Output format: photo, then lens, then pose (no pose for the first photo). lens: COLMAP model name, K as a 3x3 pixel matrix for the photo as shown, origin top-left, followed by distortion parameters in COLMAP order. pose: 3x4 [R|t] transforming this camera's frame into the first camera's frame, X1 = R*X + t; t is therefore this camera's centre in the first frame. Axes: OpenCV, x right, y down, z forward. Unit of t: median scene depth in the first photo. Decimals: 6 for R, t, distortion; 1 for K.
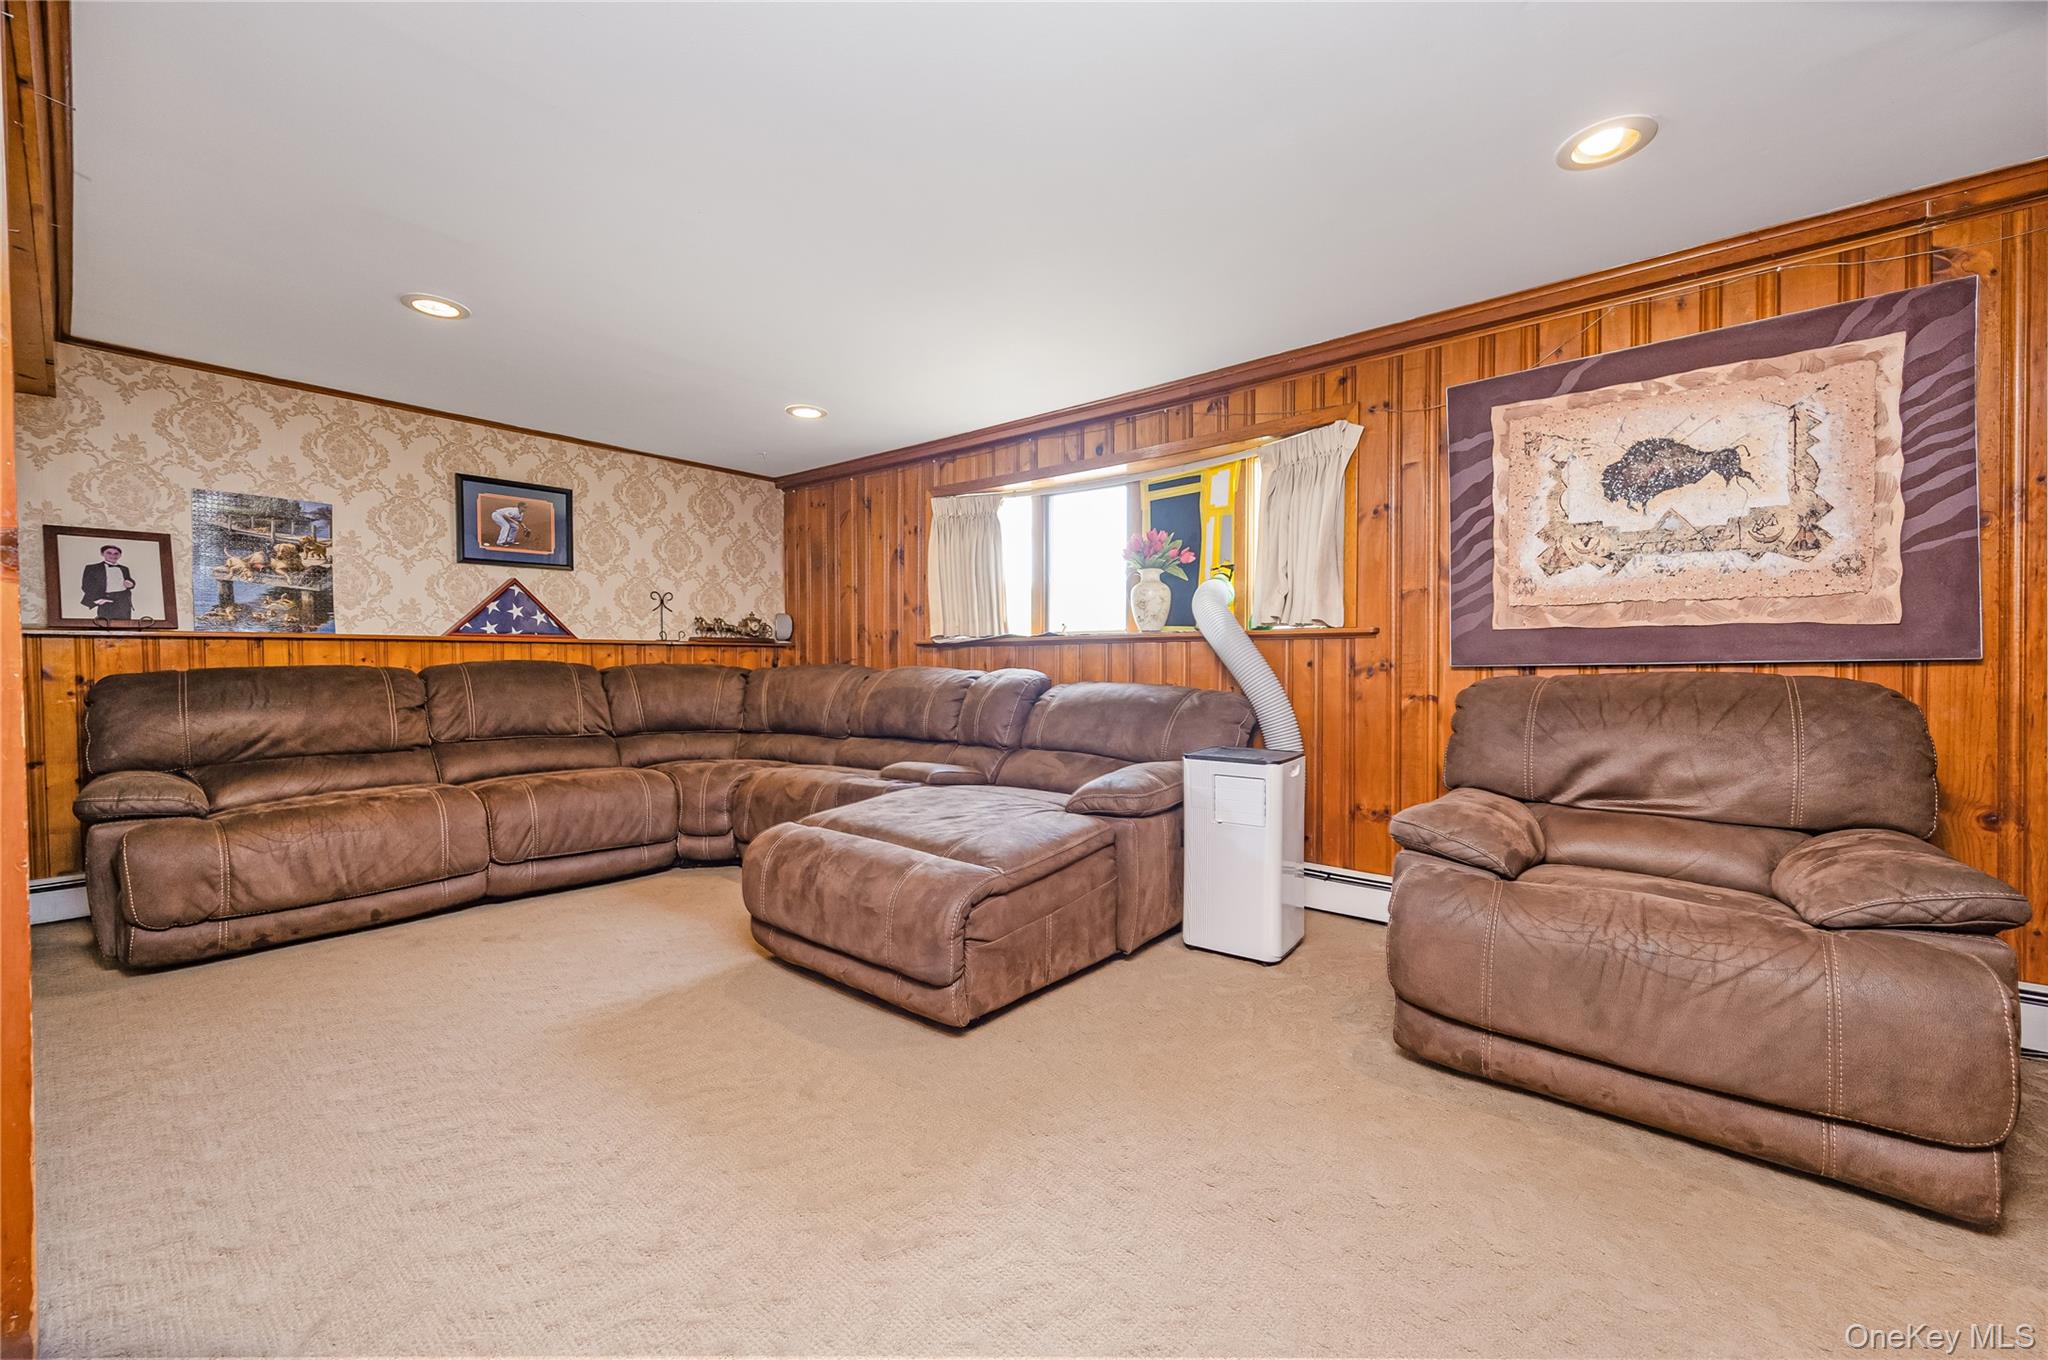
lens RADIAL K [[801.1, 0, 1027.9], [0, 801.1, 660.8], [0, 0, 1]] dist [0.000225, 0.000071]
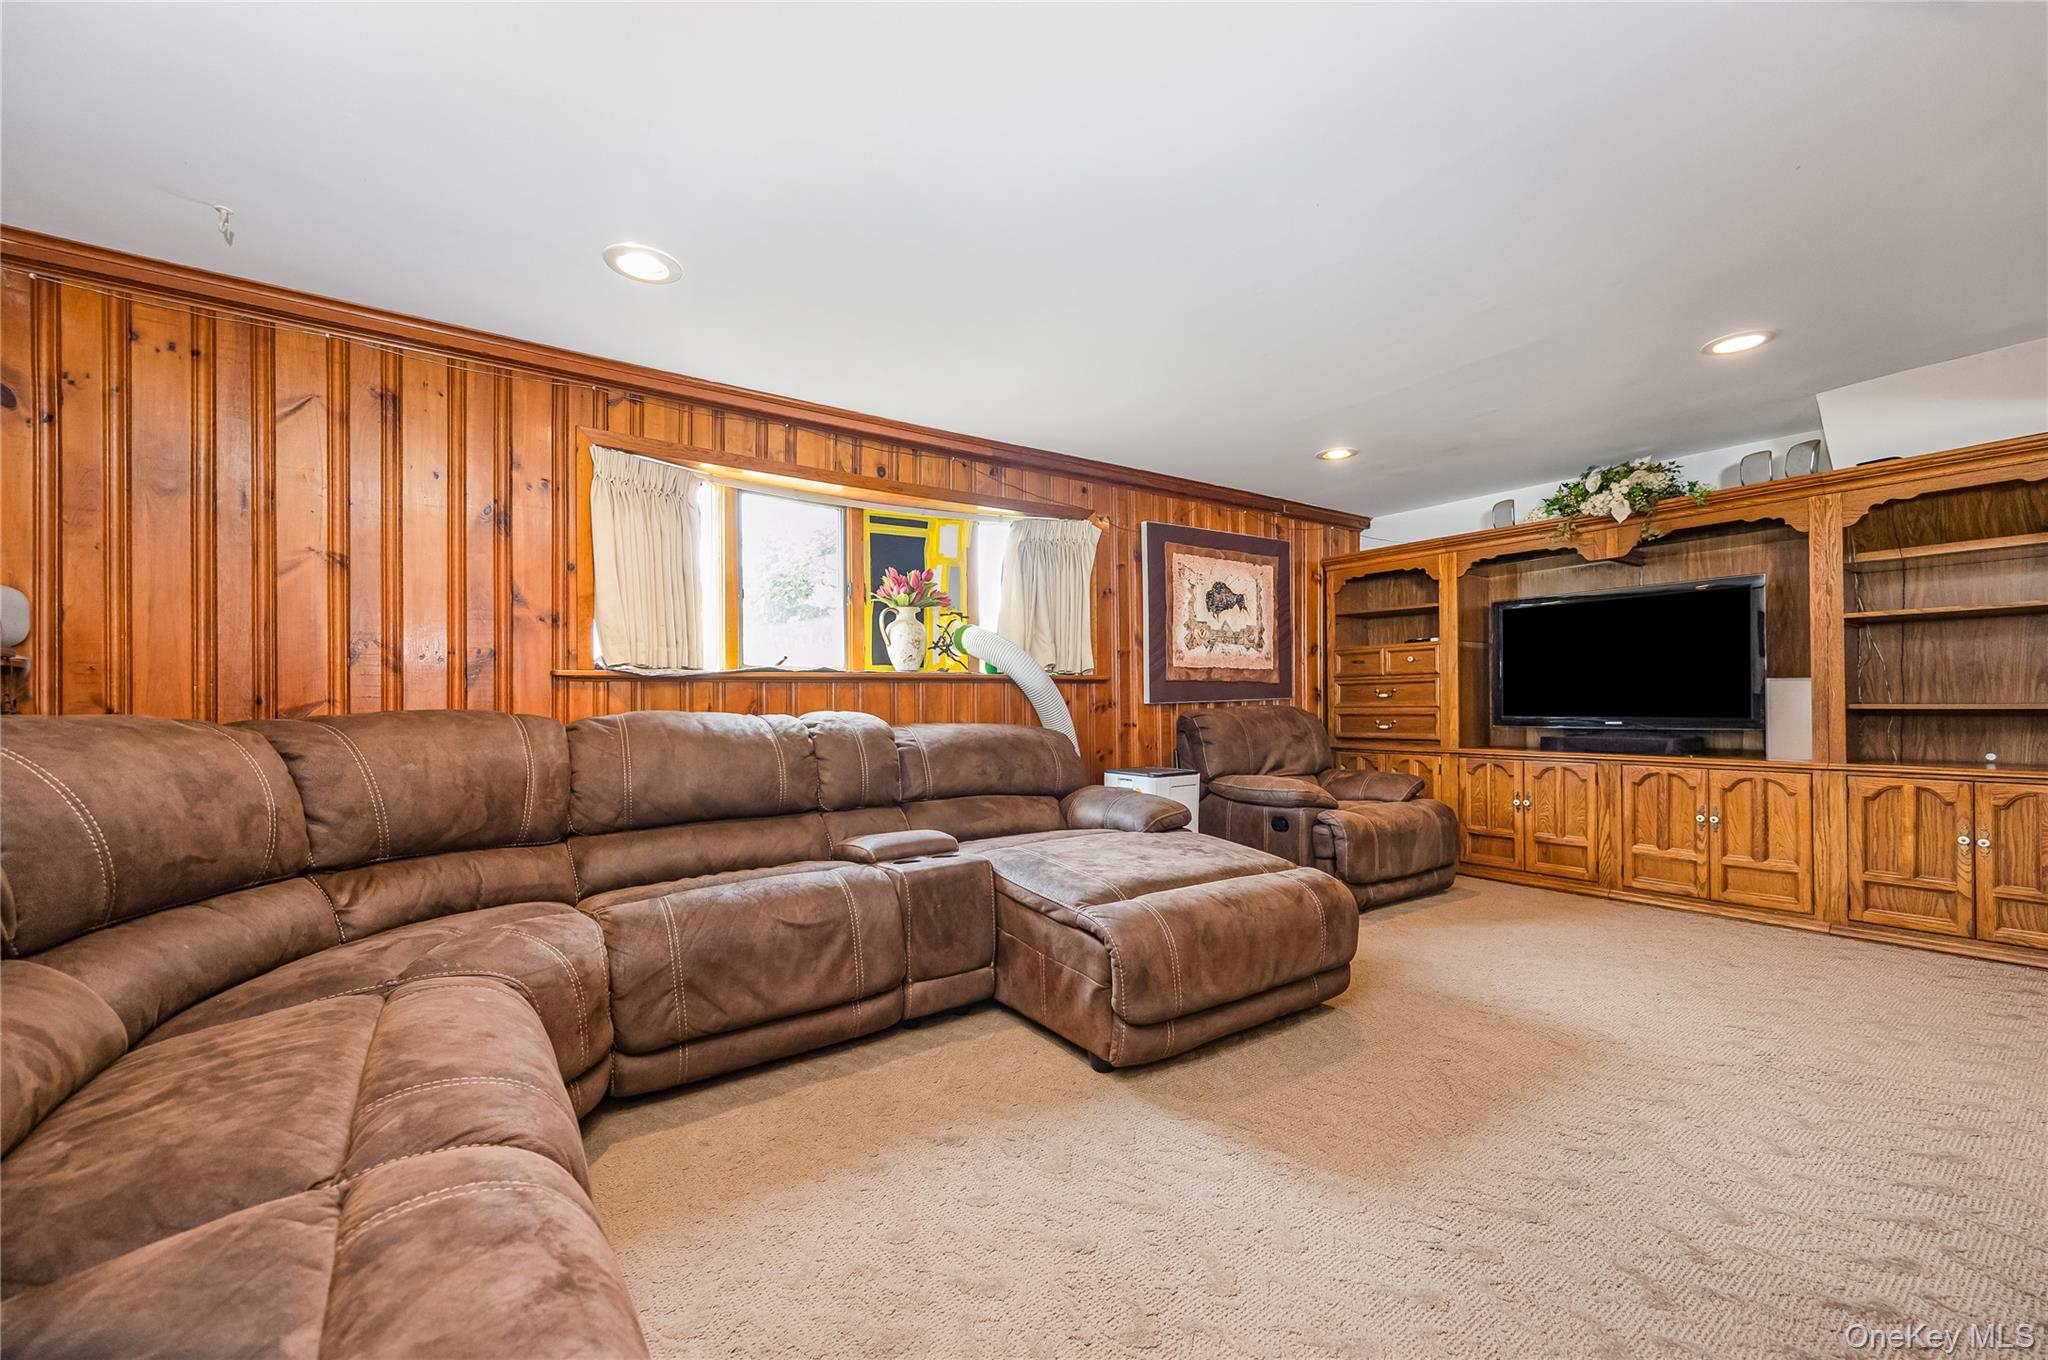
lens RADIAL K [[832.3, 0, 1024.0], [0, 832.3, 680.0], [0, 0, 1]] dist [0.000603, 0.000280]
pose [[0.261348, 0.023344, 0.964962, -1.118700], [0.006842, 0.999638, -0.026036, 0.001348], [-0.965220, 0.013407, 0.261094, 0.856712]]
